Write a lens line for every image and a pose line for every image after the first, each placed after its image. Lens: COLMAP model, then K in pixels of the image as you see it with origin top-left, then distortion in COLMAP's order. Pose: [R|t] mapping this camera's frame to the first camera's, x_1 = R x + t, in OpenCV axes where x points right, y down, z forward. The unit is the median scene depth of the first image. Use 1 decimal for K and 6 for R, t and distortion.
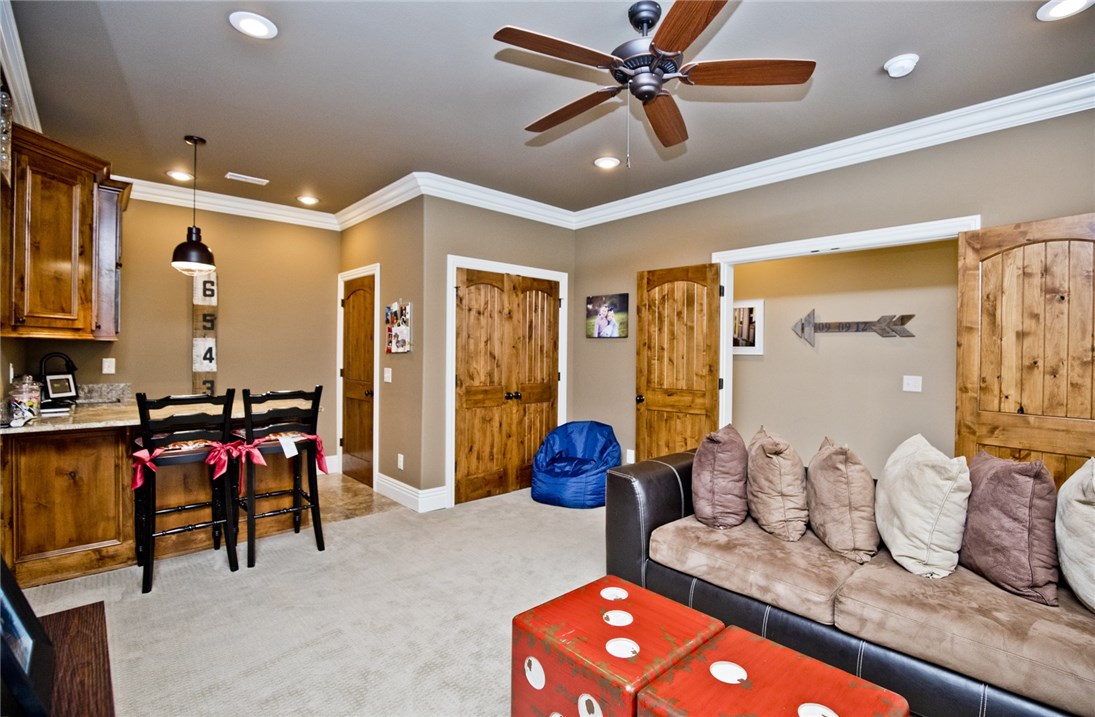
lens RADIAL K [[506.6, 0, 549.8], [0, 506.6, 357.3], [0, 0, 1]] dist [-0.006174, -0.000371]
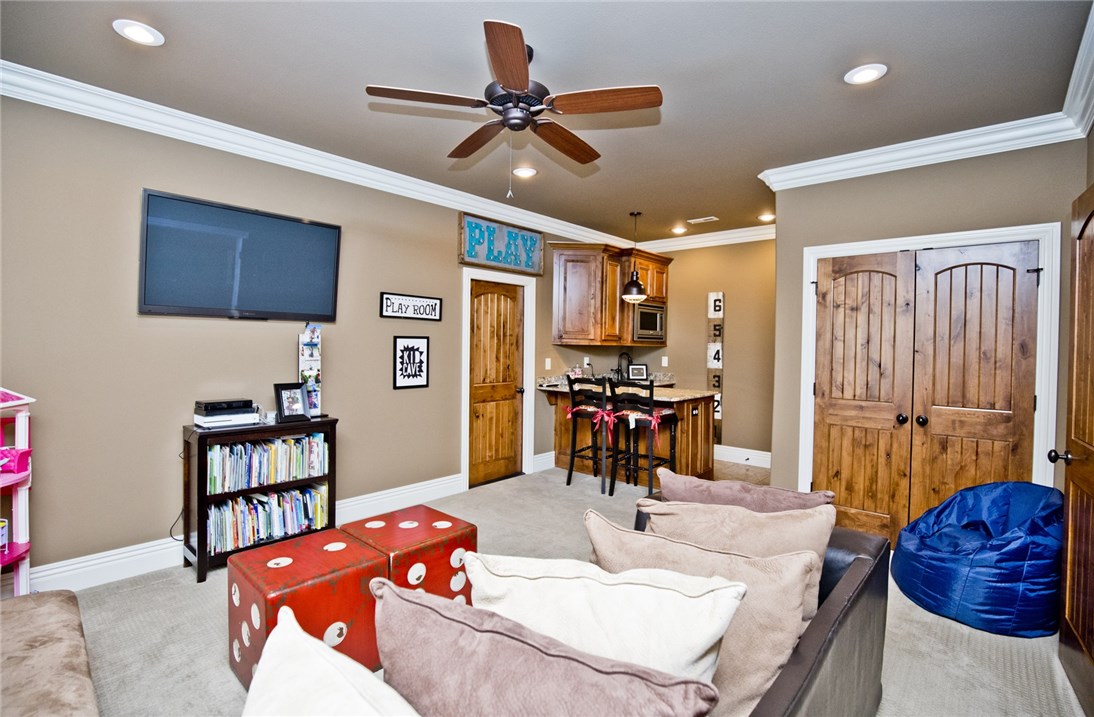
lens RADIAL K [[506.1, 0, 550.7], [0, 506.1, 353.7], [0, 0, 1]] dist [-0.006174, -0.000371]
pose [[0.126590, 0.011552, -0.991888, 0.611111], [-0.023780, 0.999680, 0.008608, -0.012022], [0.991670, 0.022498, 0.126824, 0.433702]]
